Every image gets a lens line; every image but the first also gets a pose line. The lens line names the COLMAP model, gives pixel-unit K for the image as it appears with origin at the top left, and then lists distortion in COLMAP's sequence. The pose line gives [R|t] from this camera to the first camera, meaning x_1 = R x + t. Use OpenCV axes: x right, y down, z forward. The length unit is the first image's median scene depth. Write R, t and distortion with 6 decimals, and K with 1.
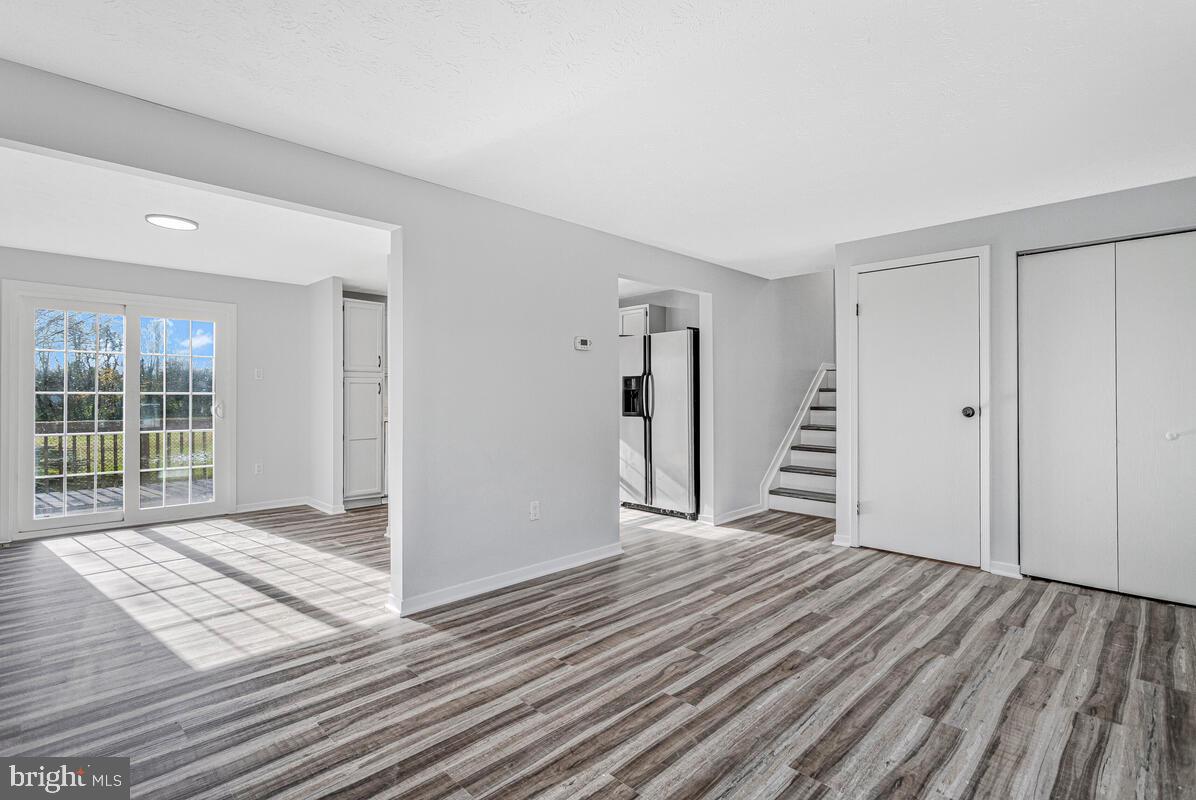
lens RADIAL K [[571.2, 0, 584.8], [0, 571.2, 397.5], [0, 0, 1]] dist [0.003225, 0.000267]
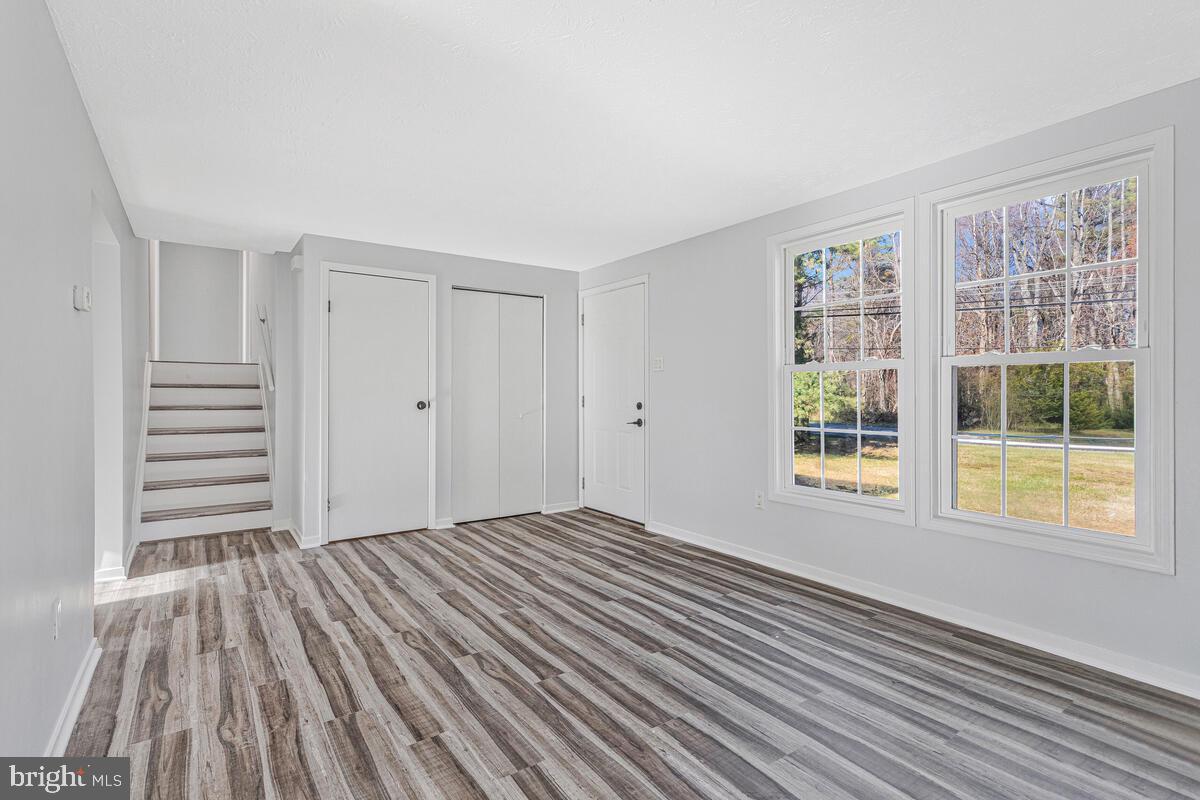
lens RADIAL K [[573.1, 0, 597.7], [0, 573.1, 398.8], [0, 0, 1]] dist [0.003225, 0.000267]
pose [[0.154193, -0.011163, 0.987978, -0.676441], [0.003540, 0.999936, 0.010745, -0.001505], [-0.988034, 0.001841, 0.154223, 0.582478]]
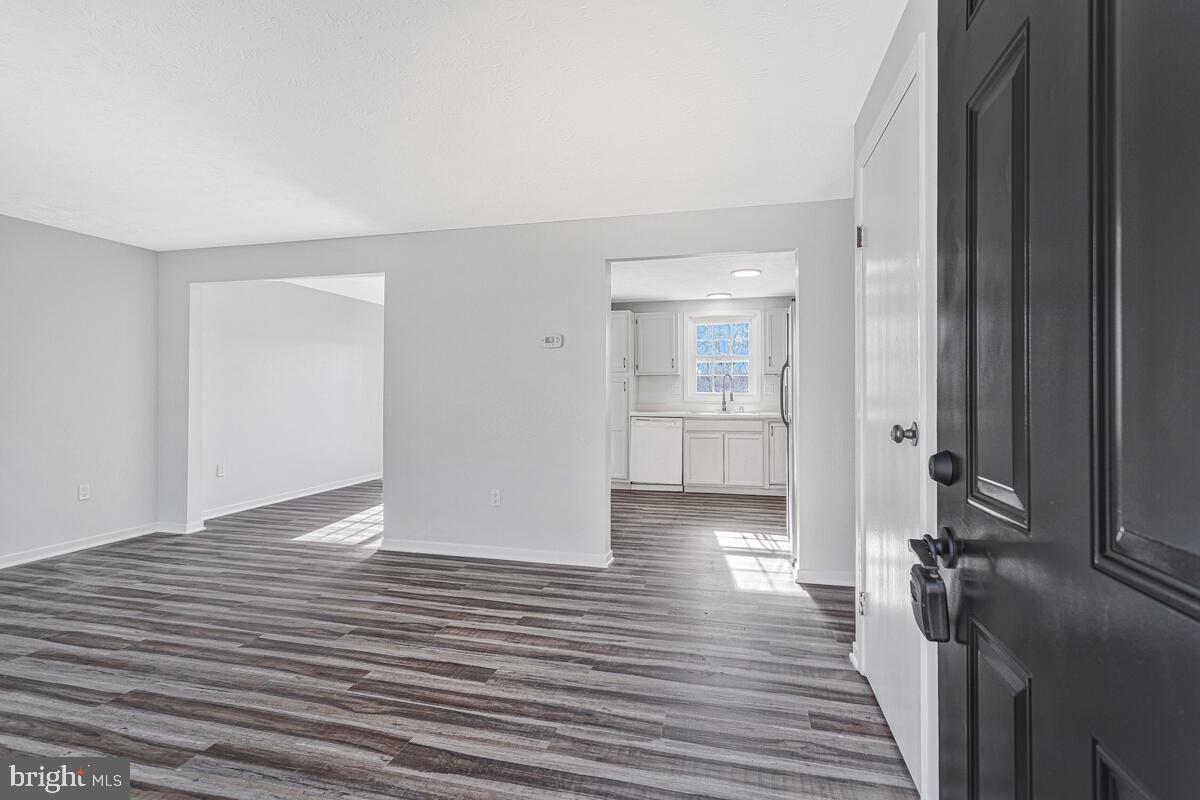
lens RADIAL K [[573.1, 0, 591.8], [0, 573.1, 391.9], [0, 0, 1]] dist [0.003225, 0.000267]
pose [[0.517948, 0.001336, -0.855411, 1.248563], [-0.003572, 0.999993, -0.000601, -0.008058], [0.855404, 0.003366, 0.517950, 0.767233]]
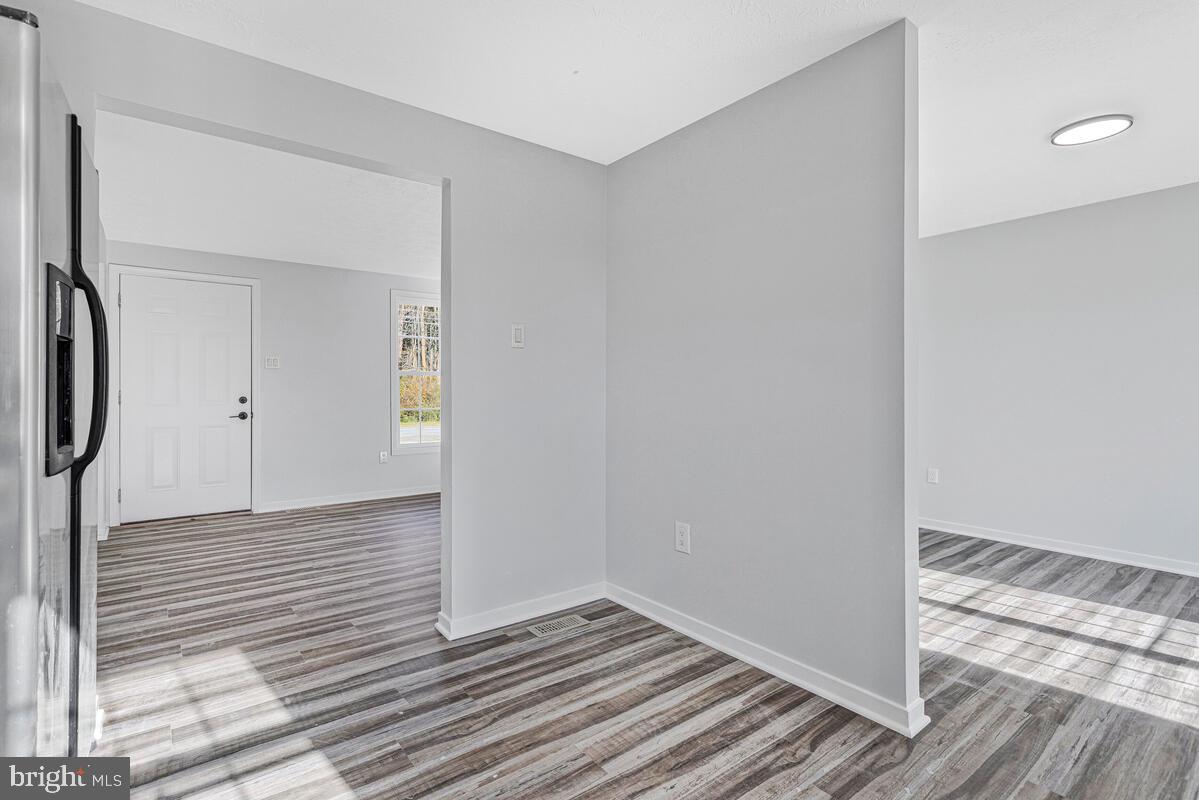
lens RADIAL K [[572.6, 0, 593.1], [0, 572.6, 396.4], [0, 0, 1]] dist [0.003225, 0.000267]
pose [[-0.993293, 0.004078, 0.115548, -0.272426], [0.005378, 0.999926, 0.010943, 0.014299], [-0.115495, 0.011491, -0.993242, 2.423107]]
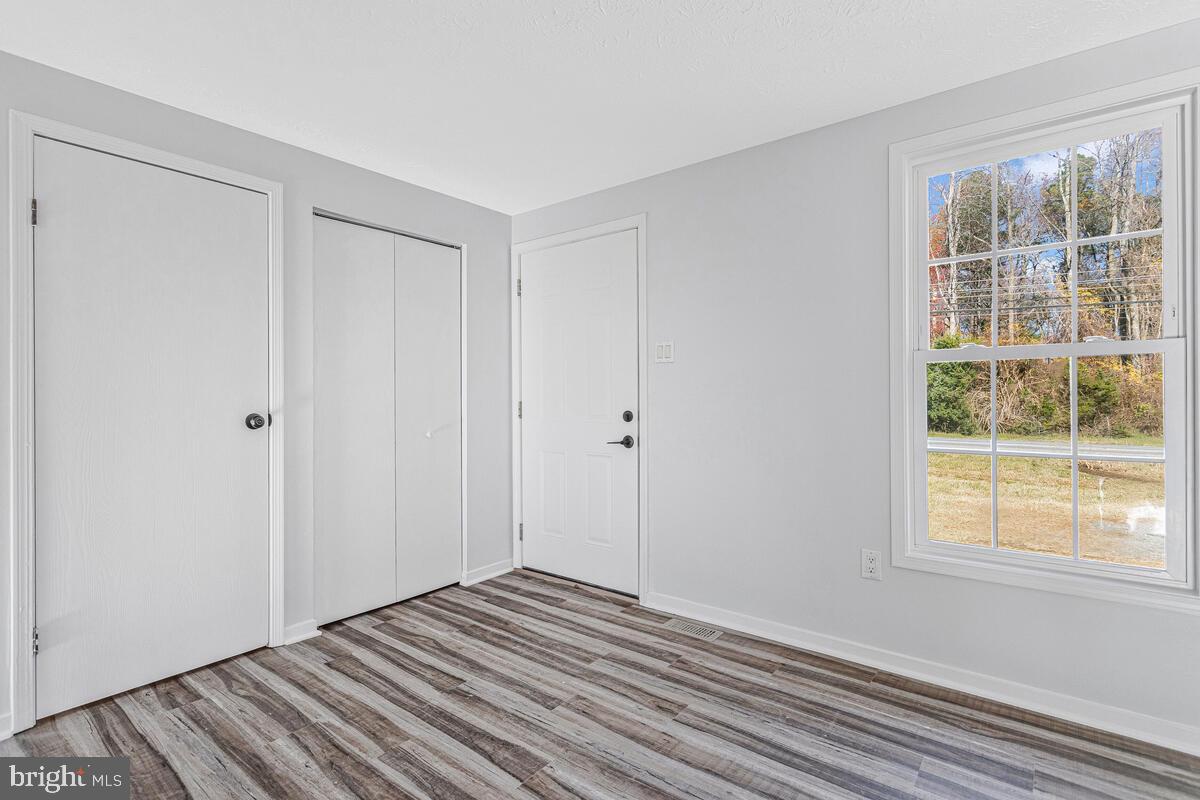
lens RADIAL K [[573.1, 0, 596.3], [0, 573.1, 401.3], [0, 0, 1]] dist [0.003225, 0.000267]
pose [[-0.128274, -0.008292, 0.991704, -0.063687], [0.008485, 0.999919, 0.009458, -0.001566], [-0.991703, 0.009628, -0.128193, 0.933354]]
